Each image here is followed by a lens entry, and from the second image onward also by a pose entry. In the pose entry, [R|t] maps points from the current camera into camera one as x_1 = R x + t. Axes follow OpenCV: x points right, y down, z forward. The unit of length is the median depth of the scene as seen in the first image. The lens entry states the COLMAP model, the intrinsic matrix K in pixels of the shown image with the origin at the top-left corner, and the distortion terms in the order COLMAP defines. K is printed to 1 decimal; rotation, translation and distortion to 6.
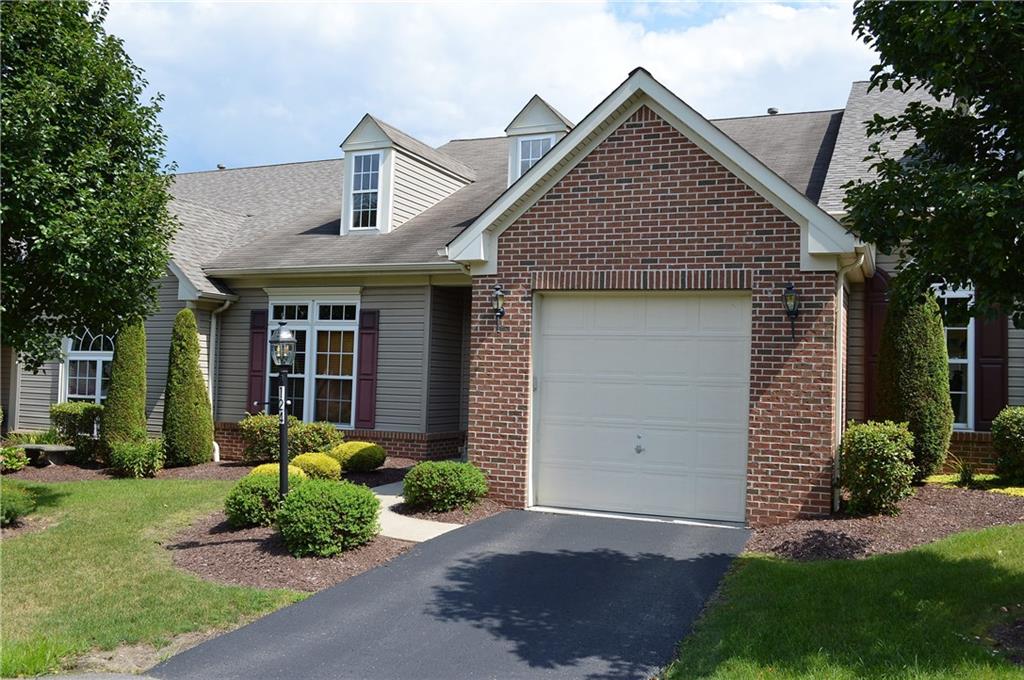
lens RADIAL K [[896.3, 0, 511.9], [0, 896.3, 342.9], [0, 0, 1]] dist [-0.096571, -0.000497]
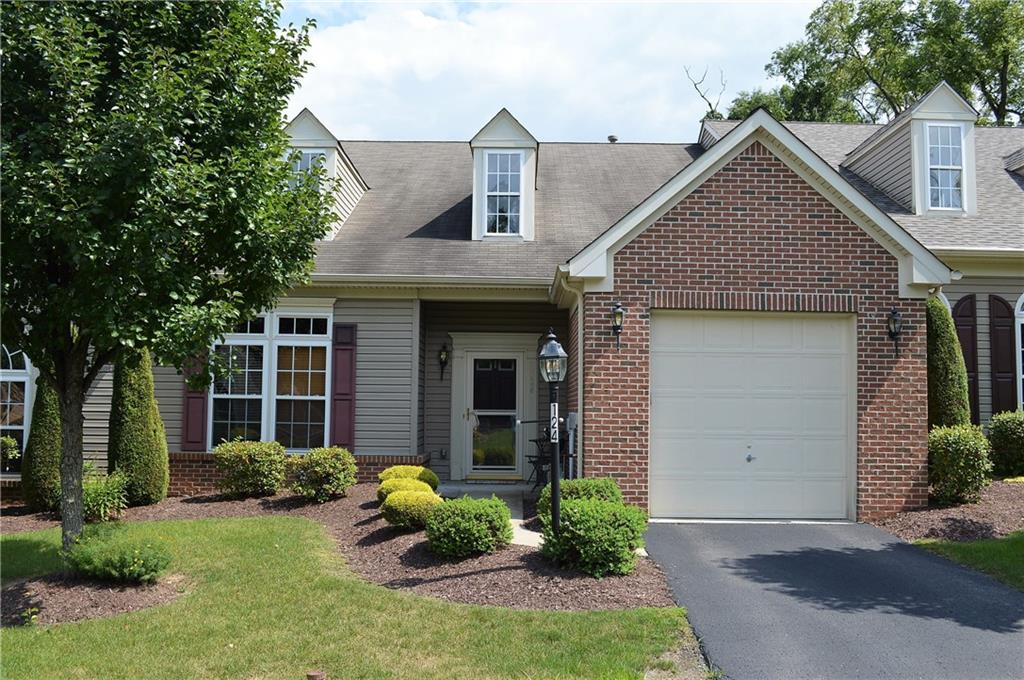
lens RADIAL K [[954.9, 0, 512.5], [0, 954.9, 341.2], [0, 0, 1]] dist [-0.085255, 0.000000]
pose [[0.924548, 0.009563, 0.380946, -0.555805], [-0.001382, 0.999763, -0.021744, 0.002976], [-0.381063, 0.019577, 0.924342, 0.048003]]
